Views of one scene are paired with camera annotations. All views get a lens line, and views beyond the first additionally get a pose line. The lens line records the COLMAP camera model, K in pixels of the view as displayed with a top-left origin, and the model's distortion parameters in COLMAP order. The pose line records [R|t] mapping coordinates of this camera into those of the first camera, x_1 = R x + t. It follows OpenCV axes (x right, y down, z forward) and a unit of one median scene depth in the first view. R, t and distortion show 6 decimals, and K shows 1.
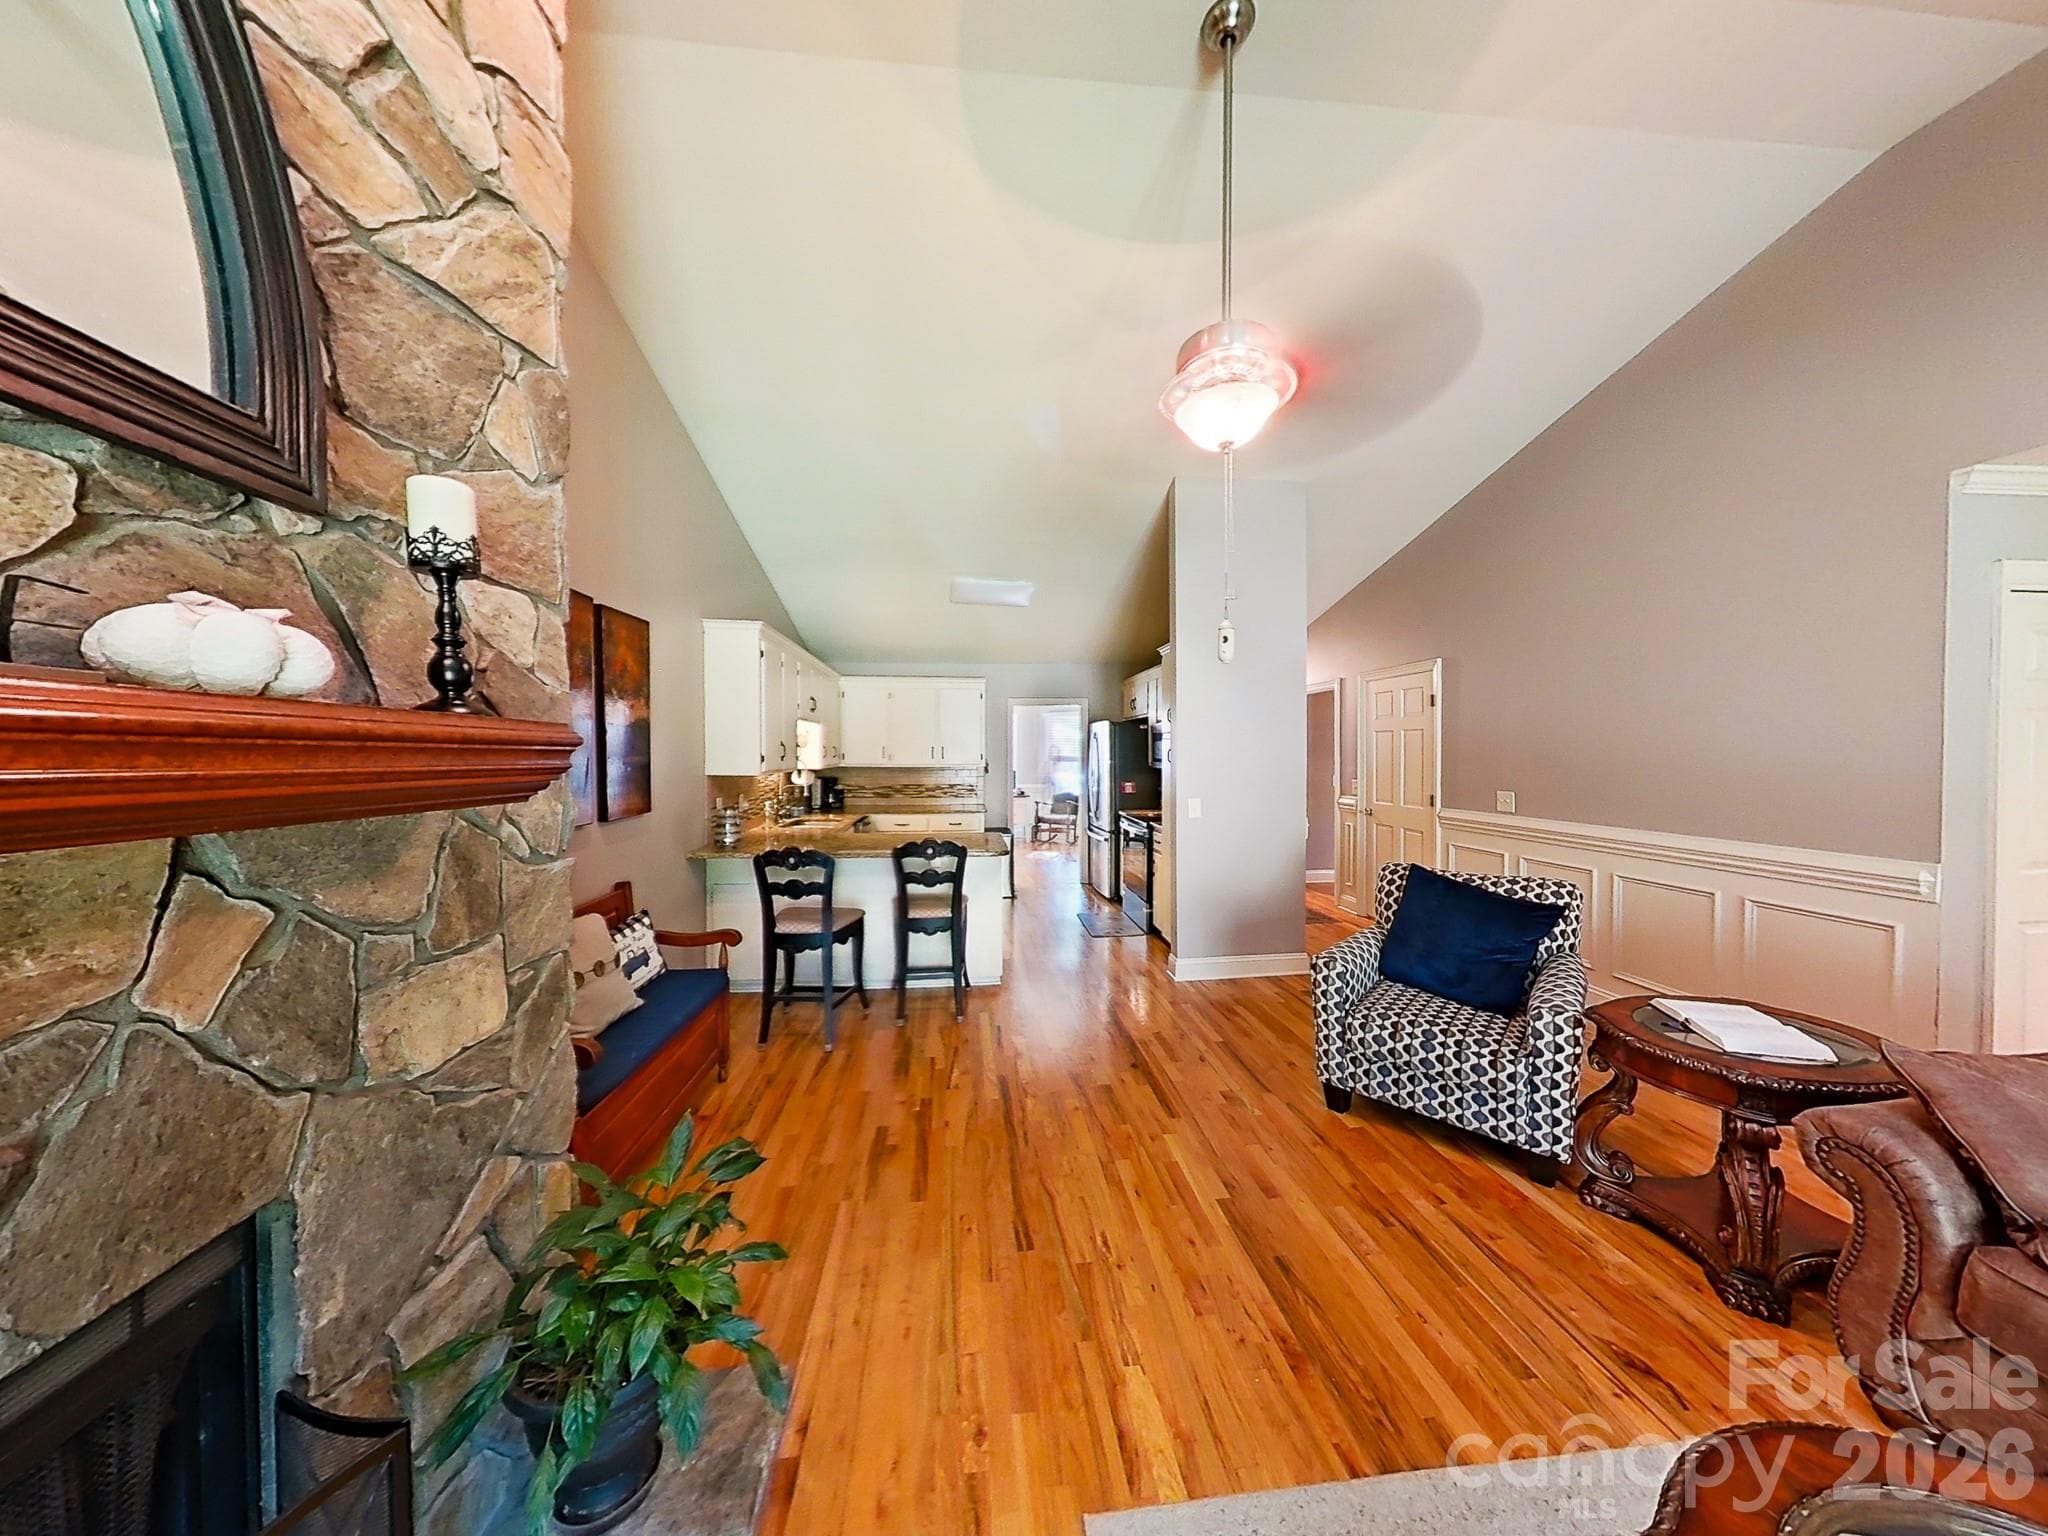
lens RADIAL K [[659.8, 0, 1024.0], [0, 659.8, 768.0], [0, 0, 1]] dist [-0.000059, -0.000059]
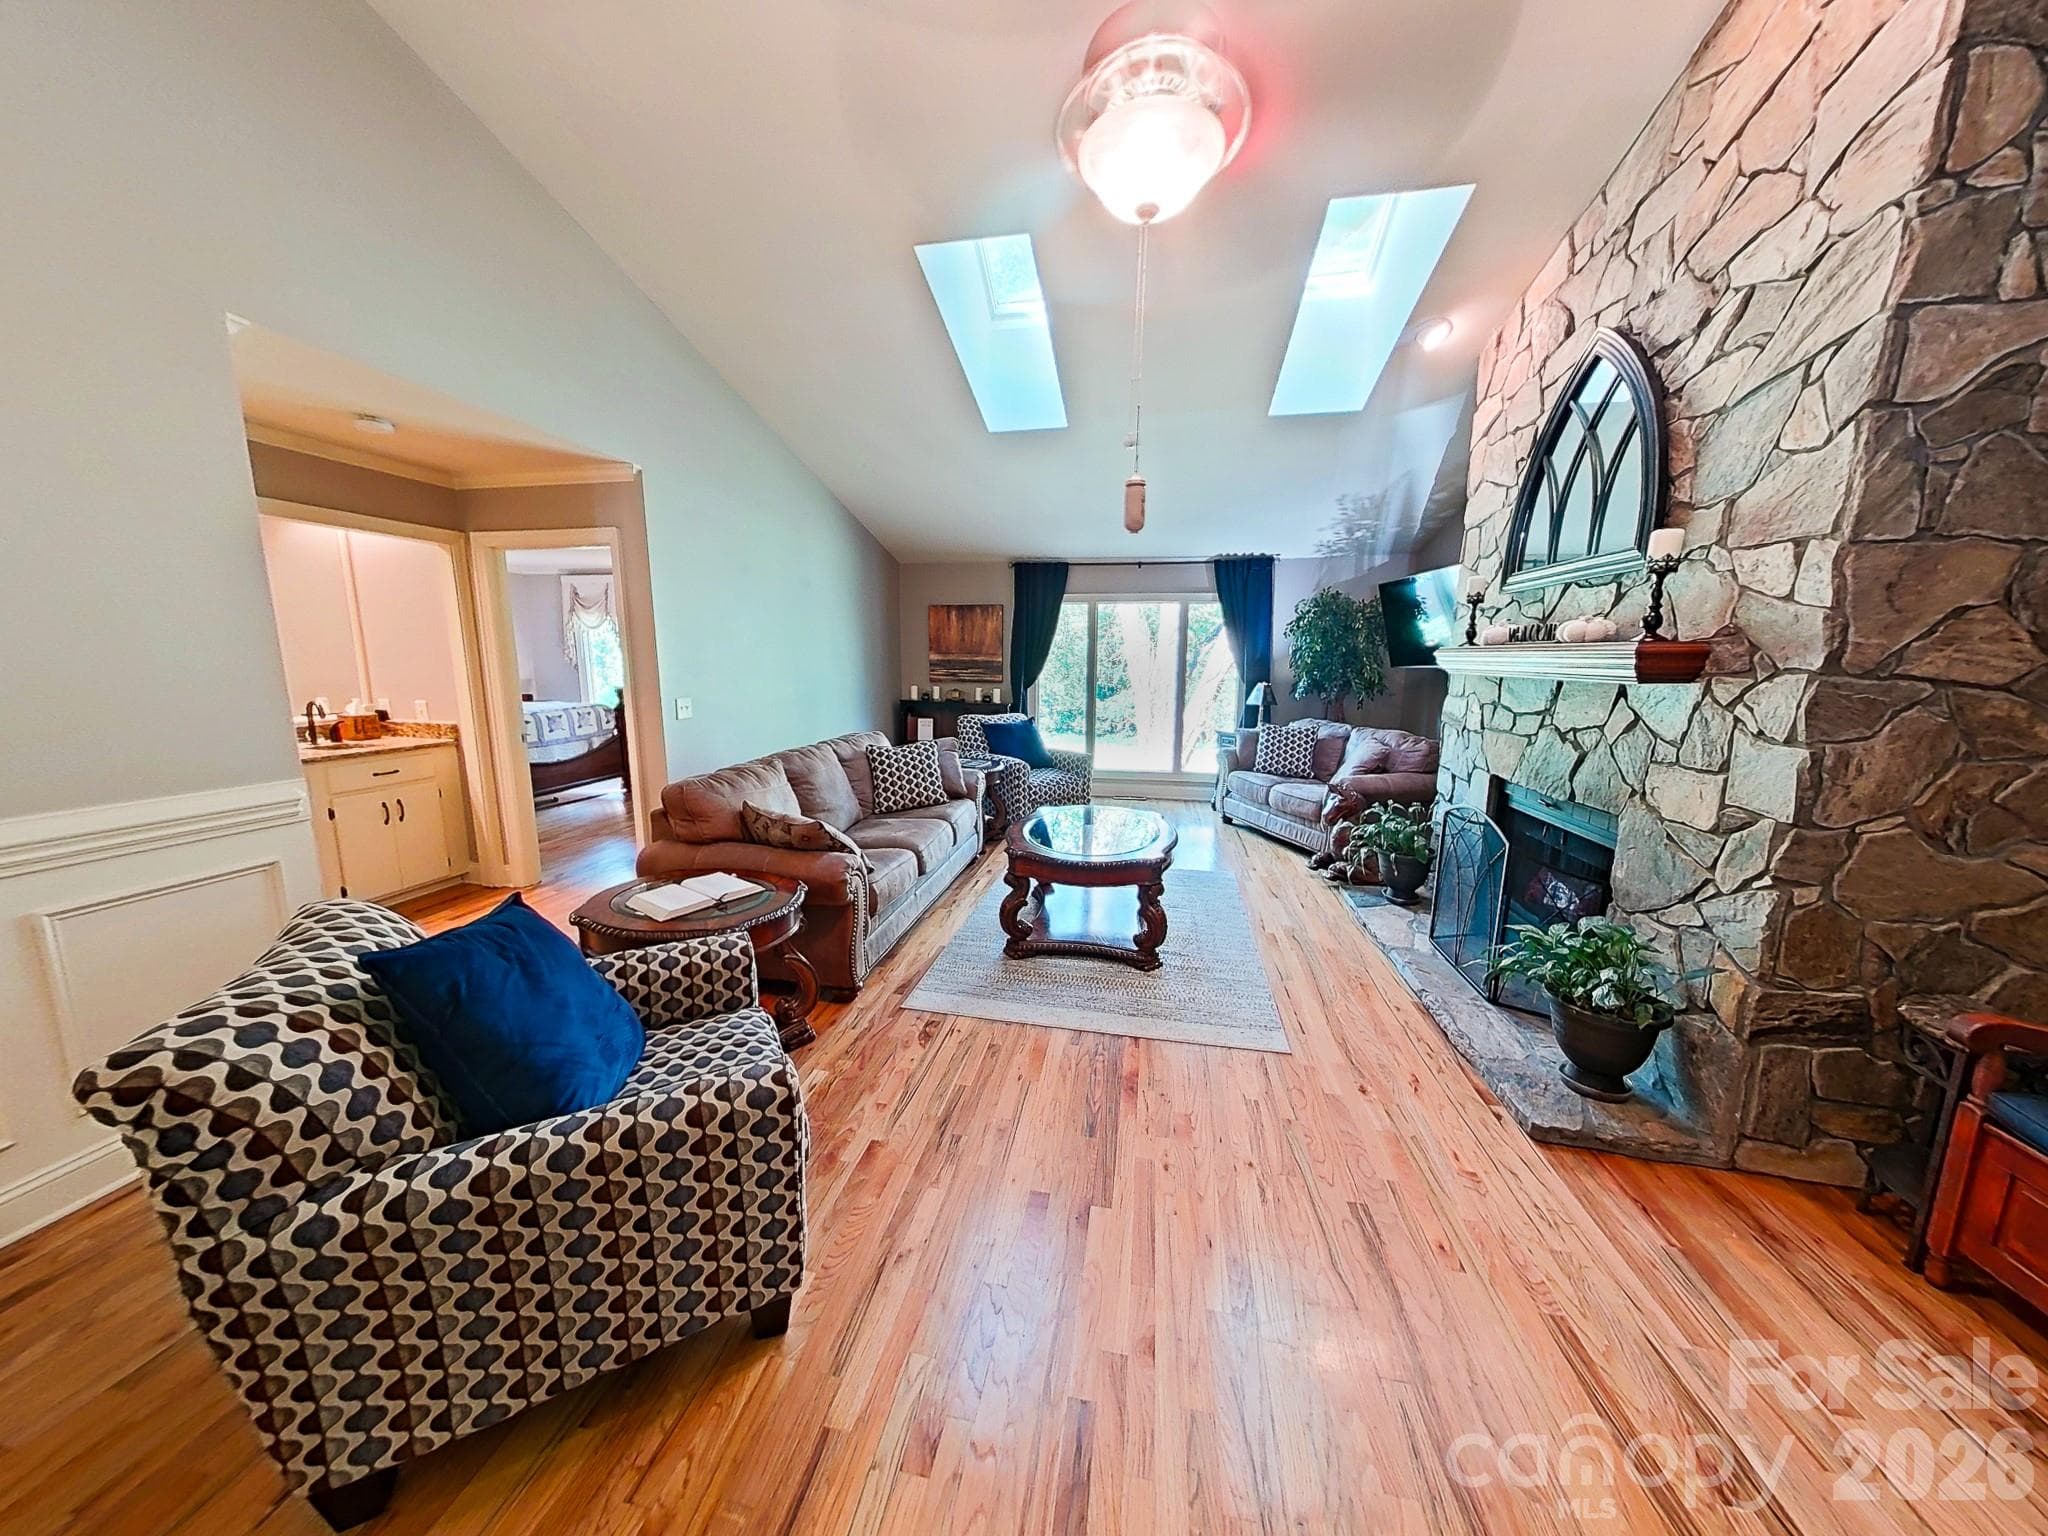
lens RADIAL K [[659.8, 0, 1024.0], [0, 659.8, 768.0], [0, 0, 1]] dist [-0.000059, -0.000059]
pose [[-0.955716, -0.054010, 0.289292, 0.238072], [0.000183, 0.982906, 0.184111, -0.048330], [-0.294291, 0.176010, -0.939369, 2.181485]]
